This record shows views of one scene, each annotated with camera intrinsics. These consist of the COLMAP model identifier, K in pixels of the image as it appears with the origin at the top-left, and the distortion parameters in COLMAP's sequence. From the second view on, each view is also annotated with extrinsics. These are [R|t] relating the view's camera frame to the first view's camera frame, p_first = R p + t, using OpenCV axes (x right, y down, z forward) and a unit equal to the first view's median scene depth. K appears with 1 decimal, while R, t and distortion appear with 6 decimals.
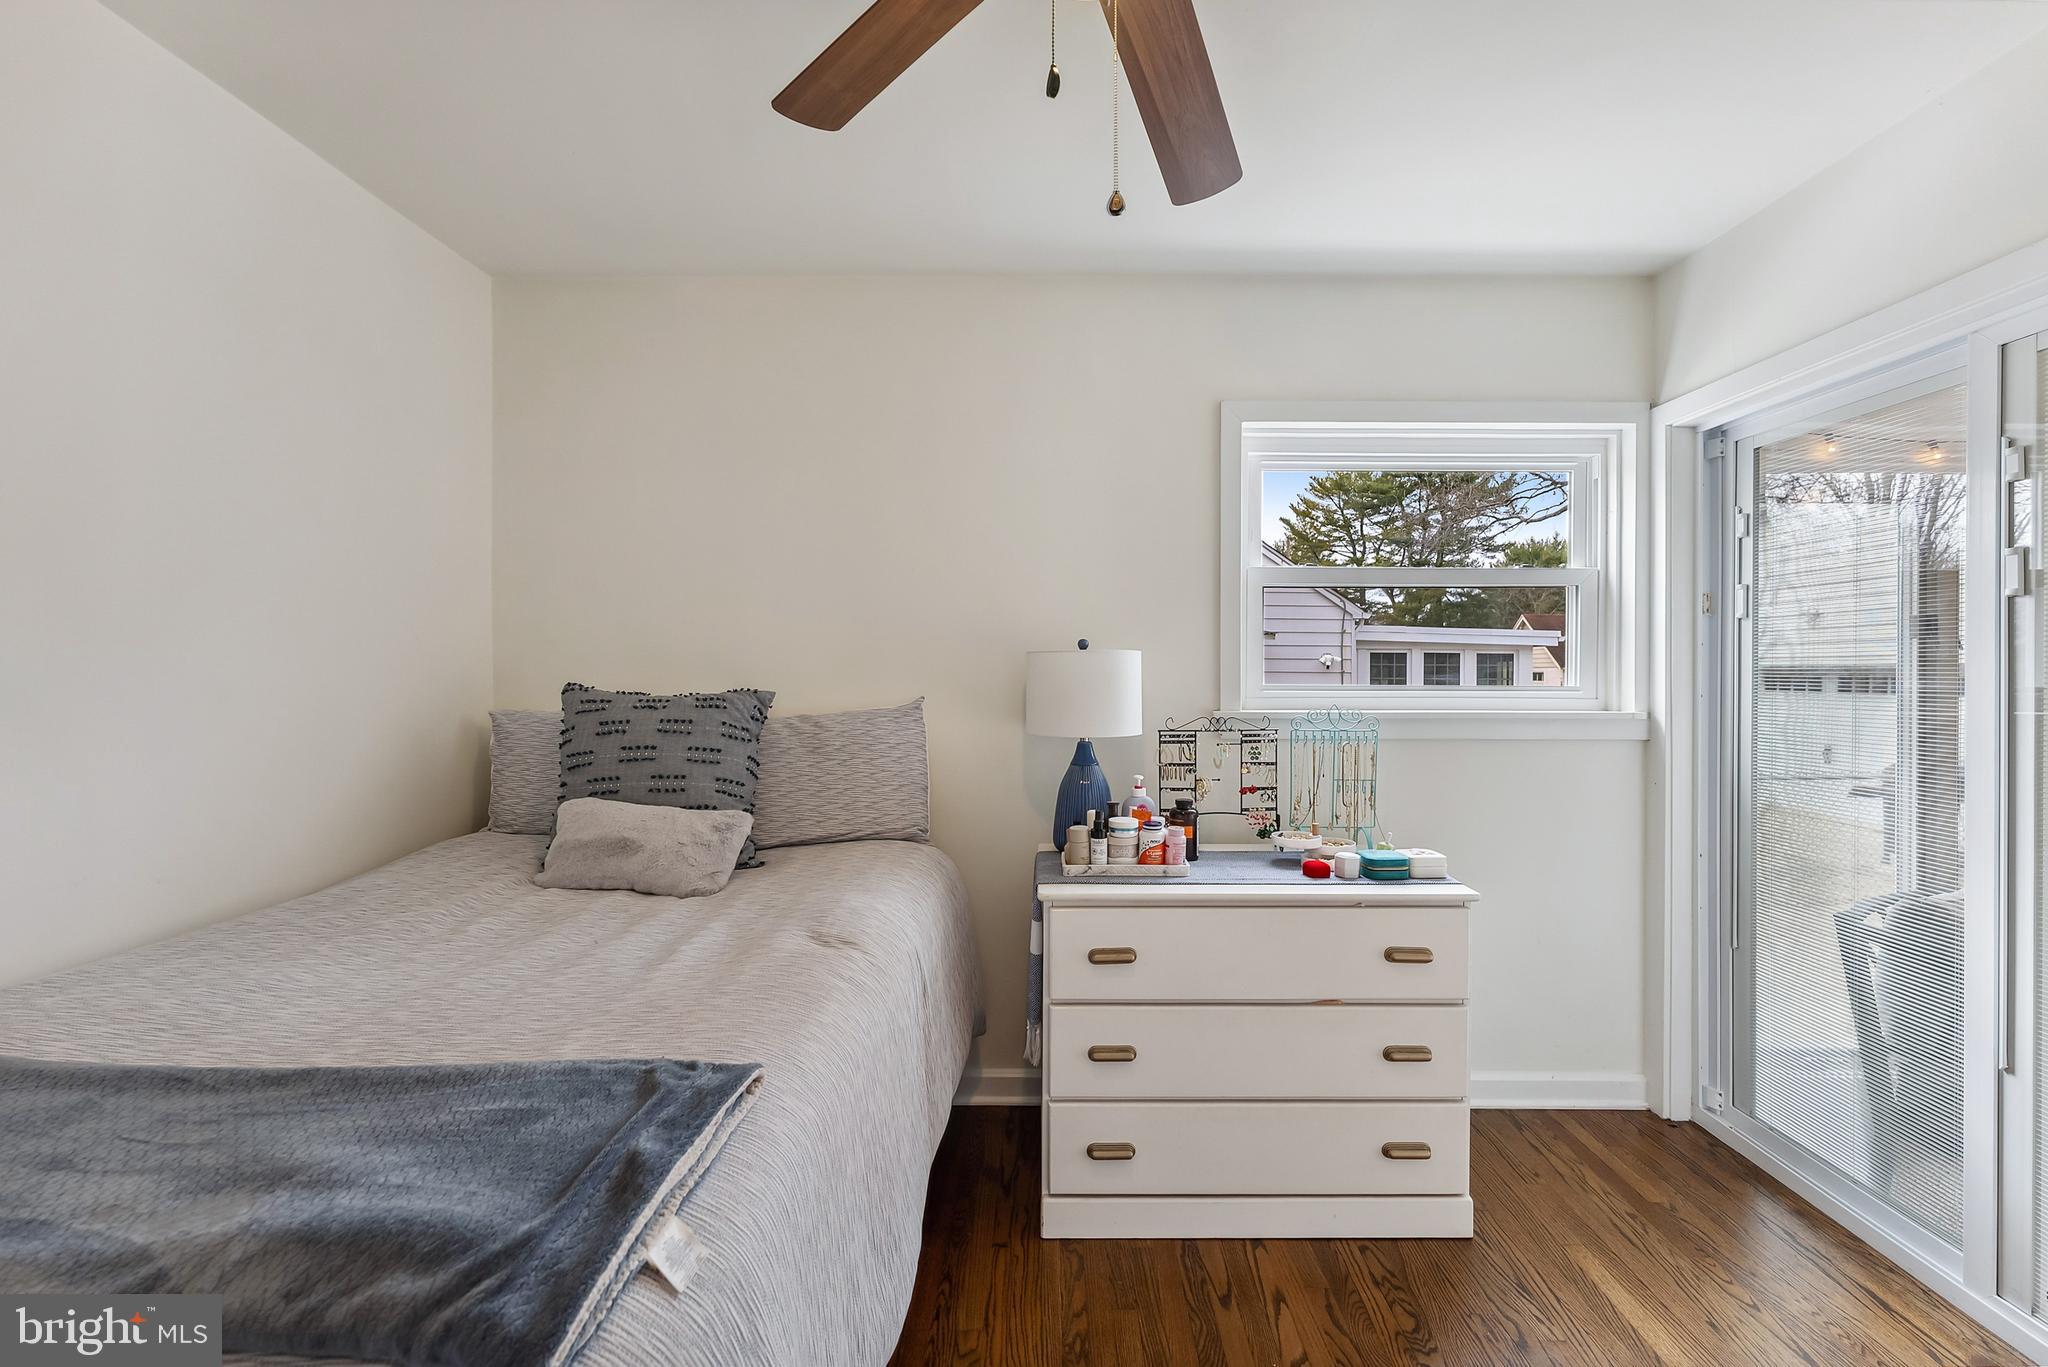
lens RADIAL K [[842.7, 0, 1030.4], [0, 842.7, 673.6], [0, 0, 1]] dist [0.000842, 0.000322]
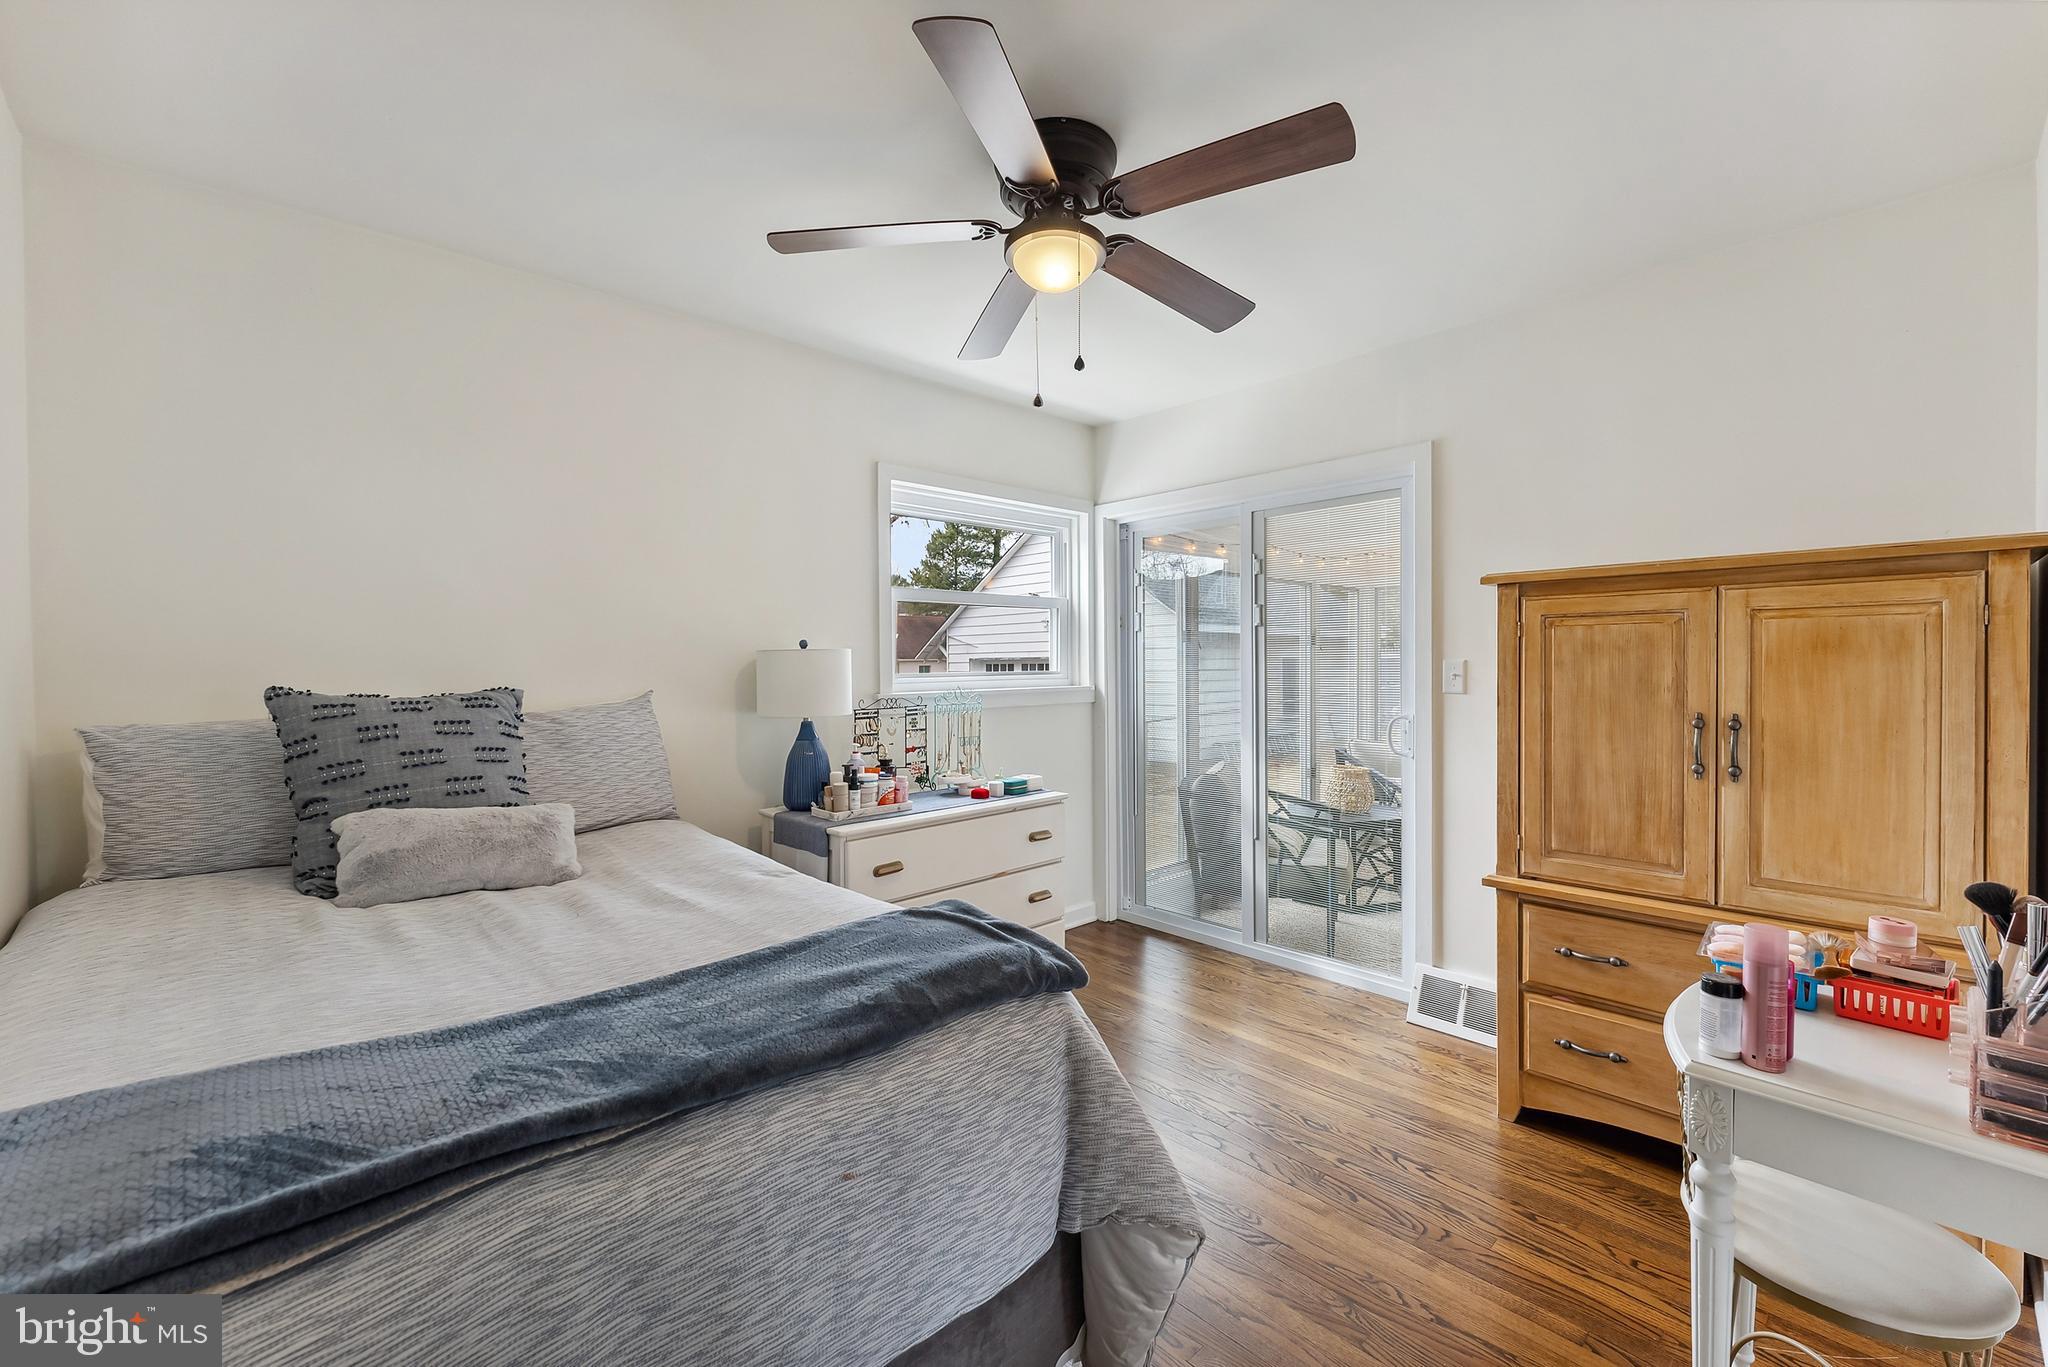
lens RADIAL K [[826.0, 0, 1018.7], [0, 826.0, 672.5], [0, 0, 1]] dist [-0.000669, 0.000004]
pose [[0.735195, -0.018710, 0.677598, -0.587161], [0.015031, 0.999823, 0.011299, -0.001580], [-0.677689, 0.001878, 0.735346, -0.134084]]
